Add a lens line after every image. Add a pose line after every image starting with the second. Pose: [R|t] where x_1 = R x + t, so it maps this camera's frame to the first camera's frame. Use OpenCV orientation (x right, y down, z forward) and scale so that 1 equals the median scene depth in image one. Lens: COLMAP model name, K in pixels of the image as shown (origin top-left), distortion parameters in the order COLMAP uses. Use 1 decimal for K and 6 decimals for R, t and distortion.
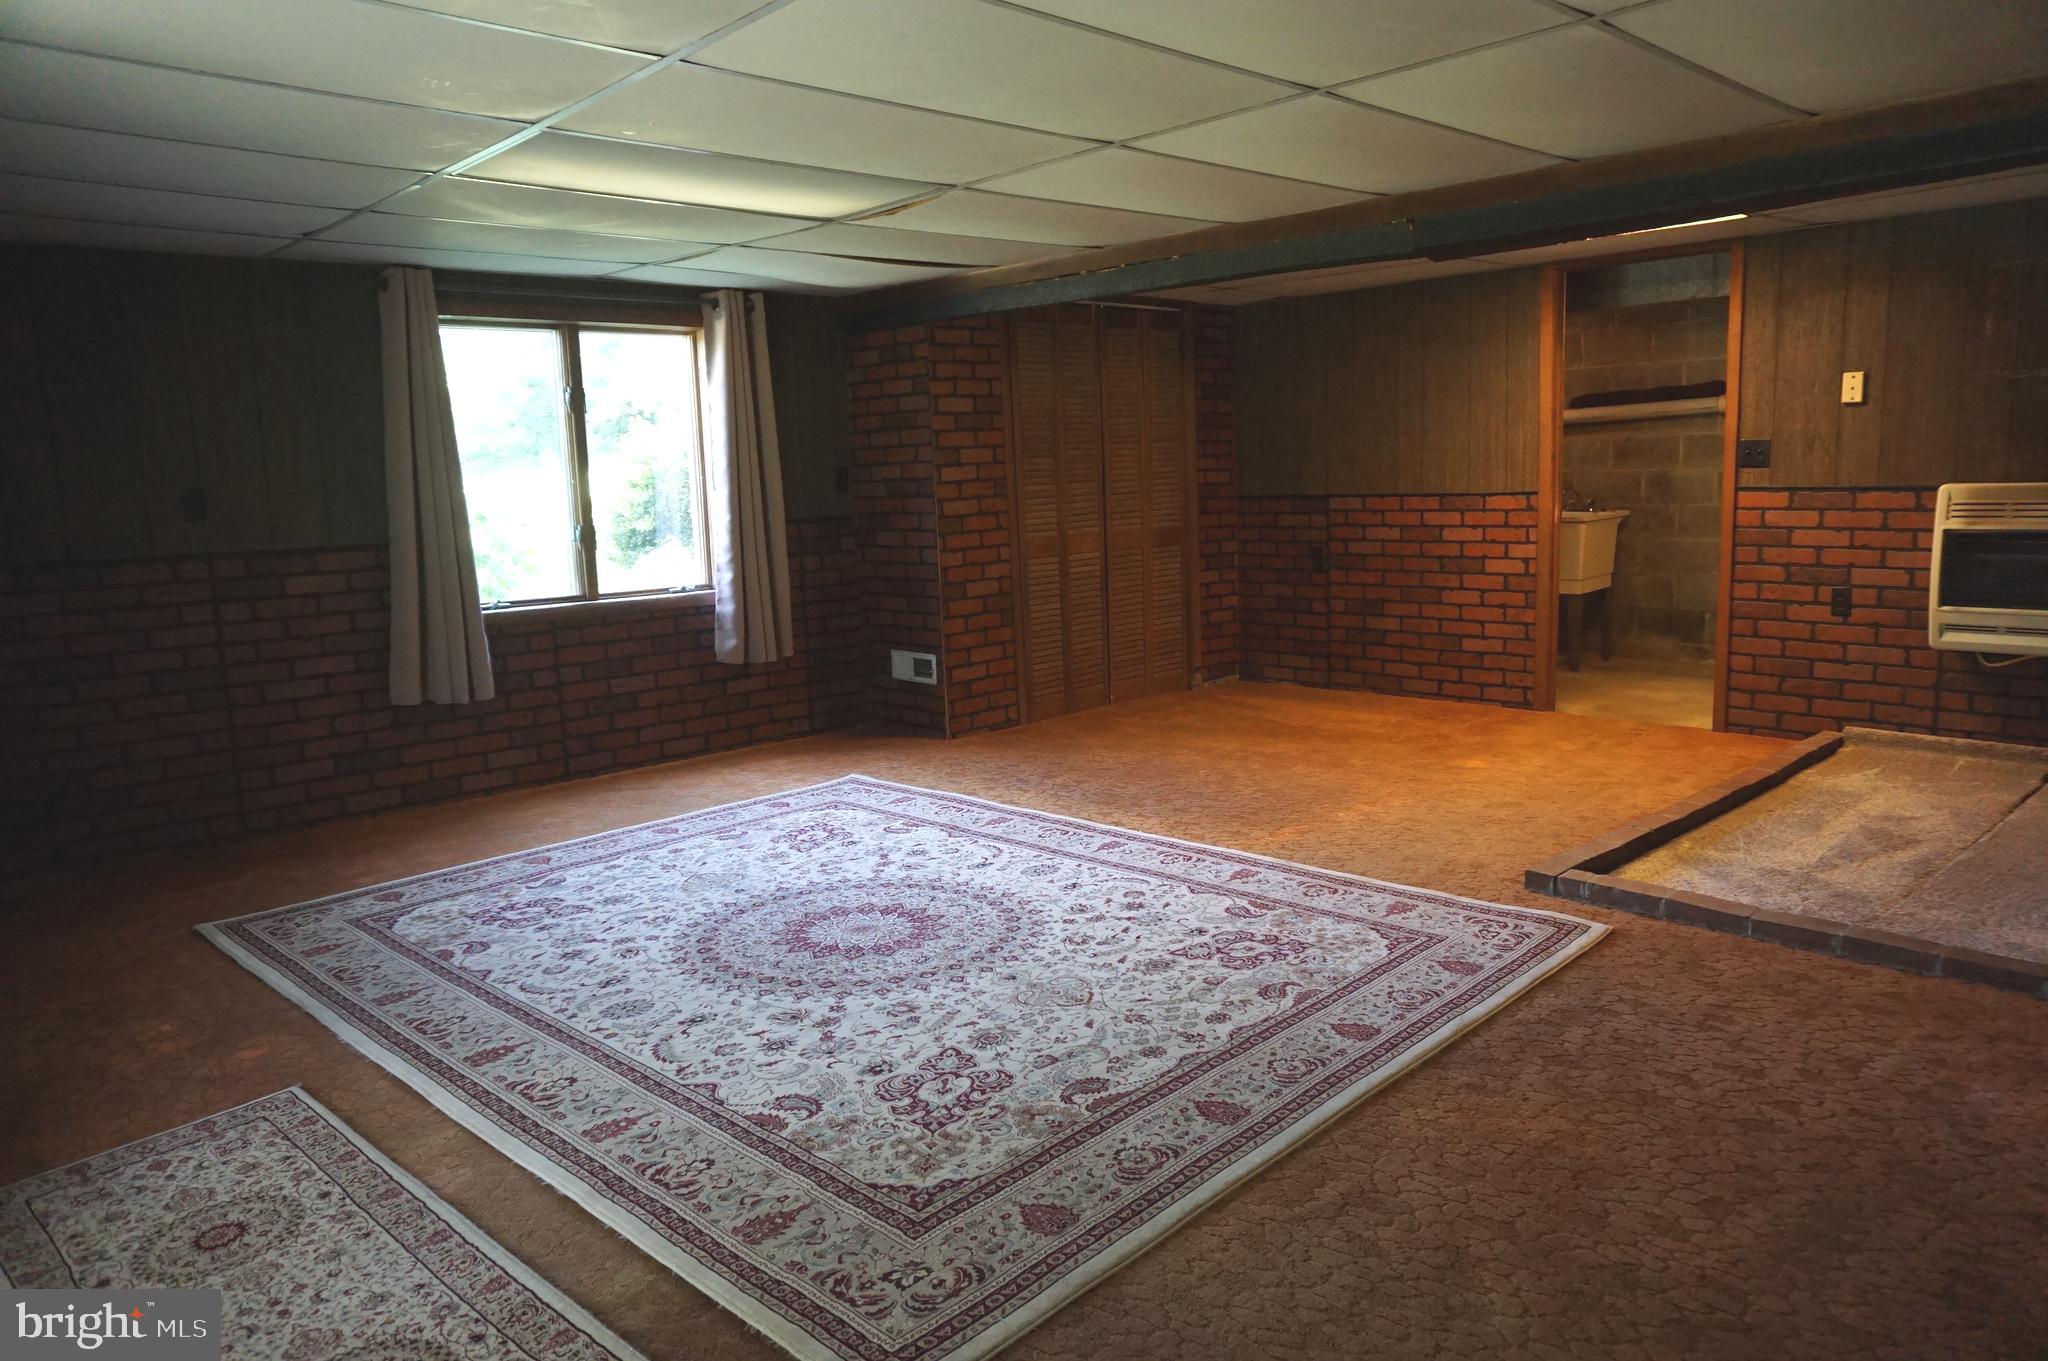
lens RADIAL K [[1355.9, 0, 1024.0], [0, 1355.9, 680.5], [0, 0, 1]] dist [-0.054980, 0.029822]
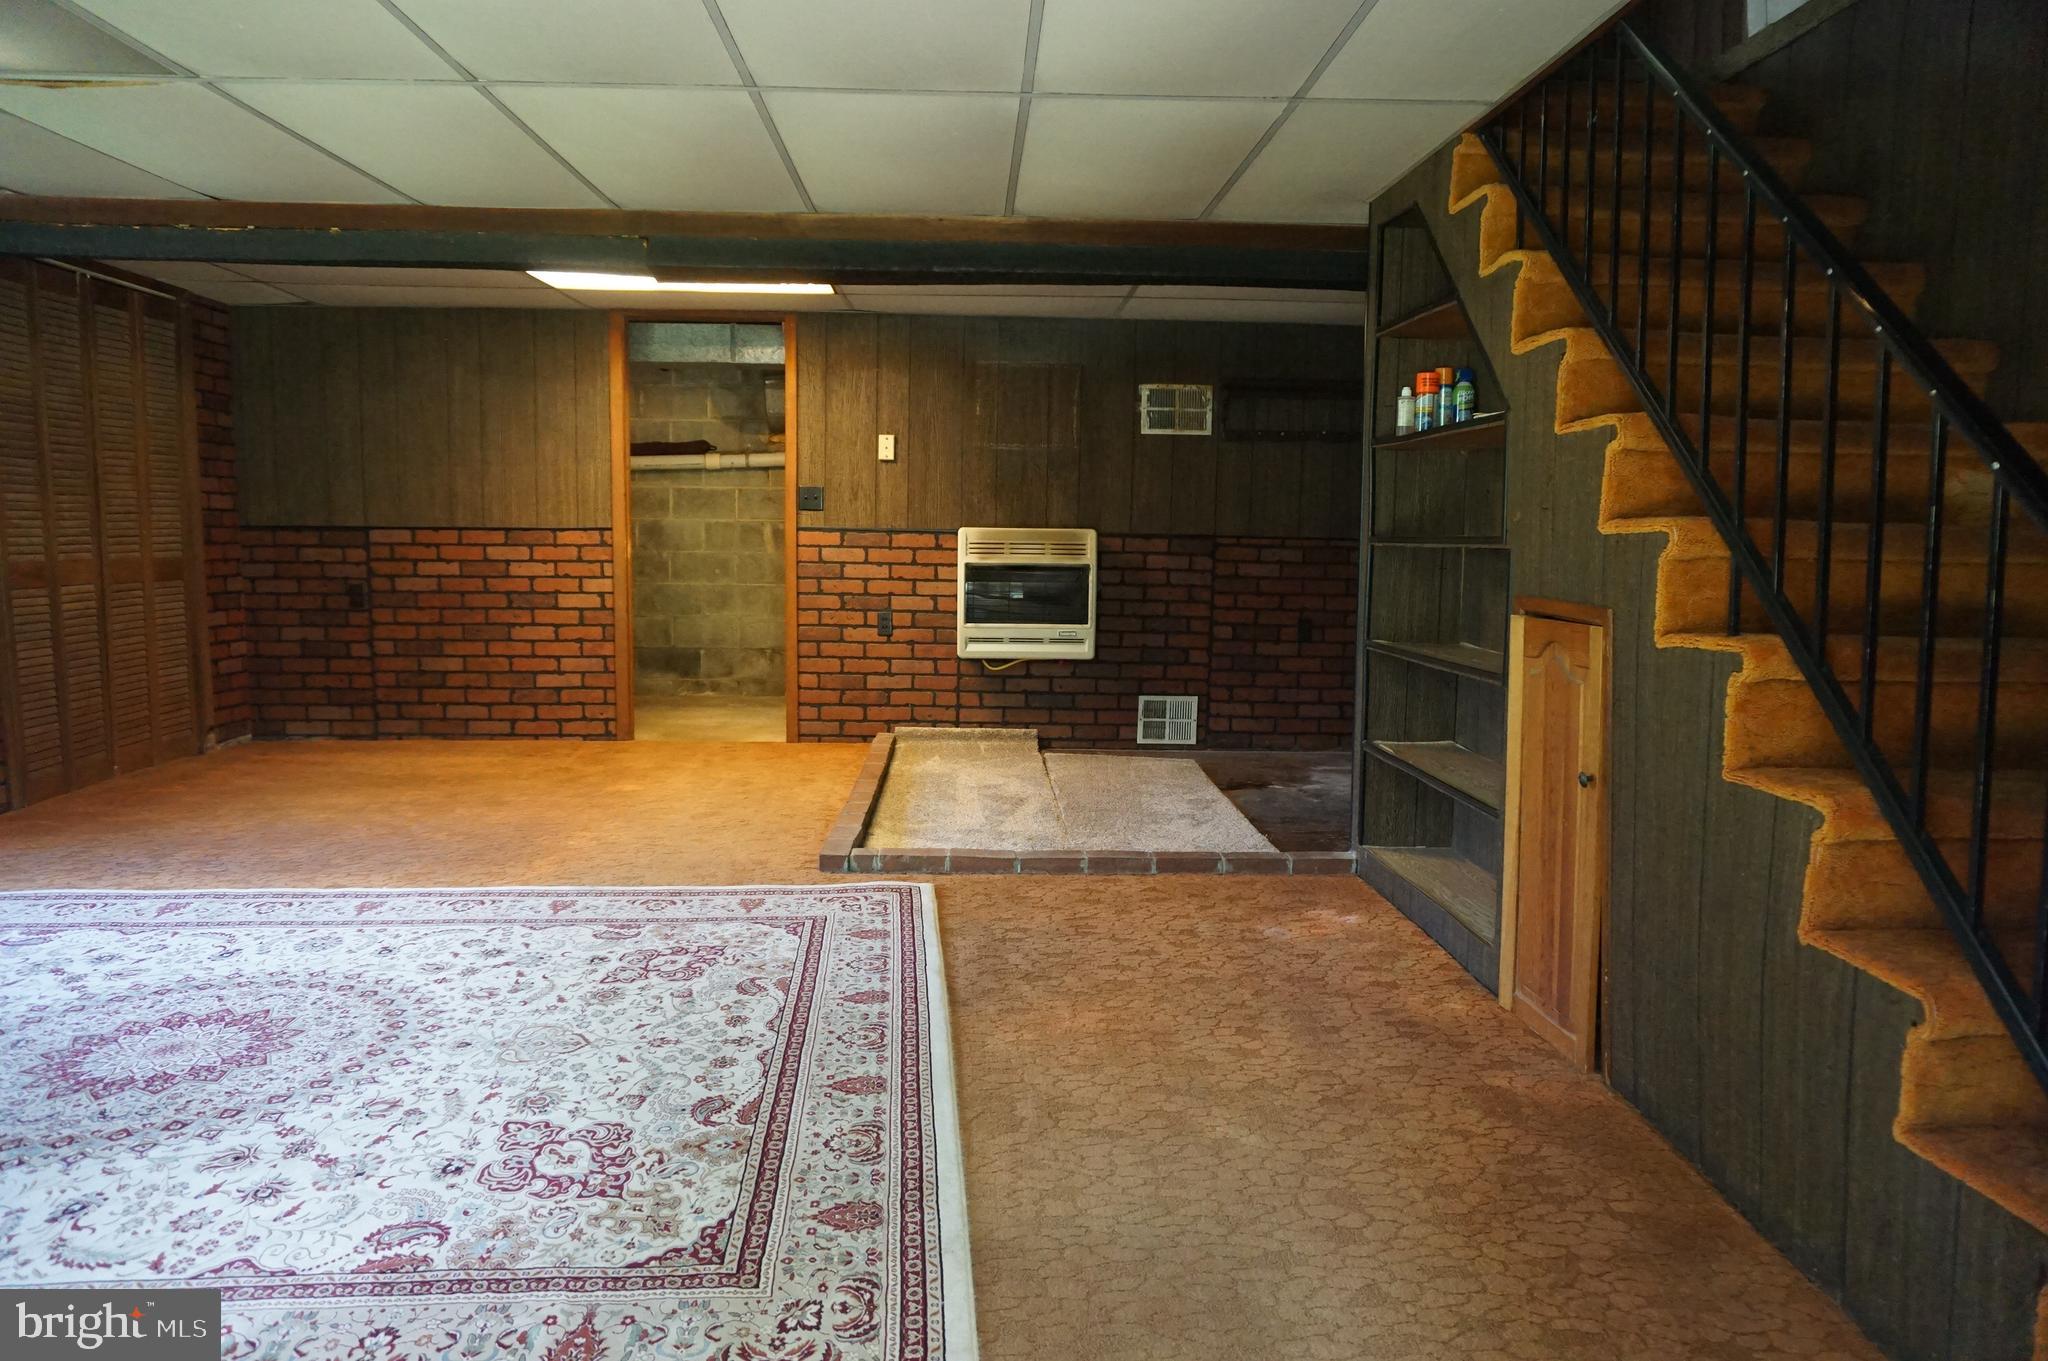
lens RADIAL K [[1355.9, 0, 1024.0], [0, 1355.9, 680.5], [0, 0, 1]] dist [-0.054980, 0.029822]
pose [[0.642992, -0.037502, 0.764954, -0.244848], [0.081153, 0.996514, -0.019360, 0.025535], [-0.761561, 0.074526, 0.643794, 0.119730]]
